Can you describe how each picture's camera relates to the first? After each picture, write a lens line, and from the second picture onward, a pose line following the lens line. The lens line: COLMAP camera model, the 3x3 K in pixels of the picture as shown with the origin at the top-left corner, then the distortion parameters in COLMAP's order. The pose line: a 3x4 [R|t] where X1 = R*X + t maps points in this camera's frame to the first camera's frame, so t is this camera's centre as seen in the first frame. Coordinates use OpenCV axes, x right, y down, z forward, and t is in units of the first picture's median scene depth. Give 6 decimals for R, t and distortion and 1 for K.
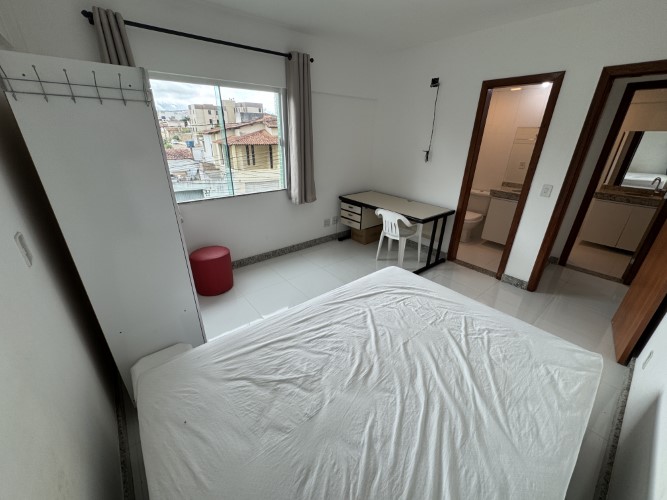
lens RADIAL K [[267.3, 0, 333.7], [0, 267.3, 251.9], [0, 0, 1]] dist [-0.002012, -0.000607]
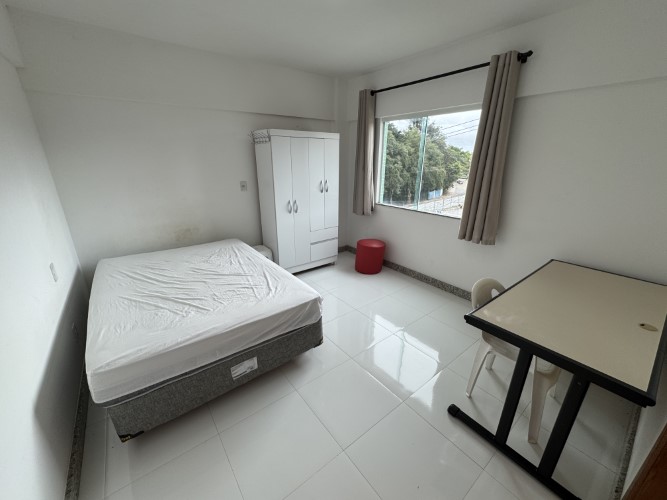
lens RADIAL K [[267.3, 0, 333.8], [0, 267.3, 249.9], [0, 0, 1]] dist [-0.002012, -0.000607]
pose [[-0.018873, 0.313518, -0.949395, 1.284621], [-0.410424, 0.863442, 0.293293, -0.447178], [0.911700, 0.395189, 0.112380, 1.107337]]
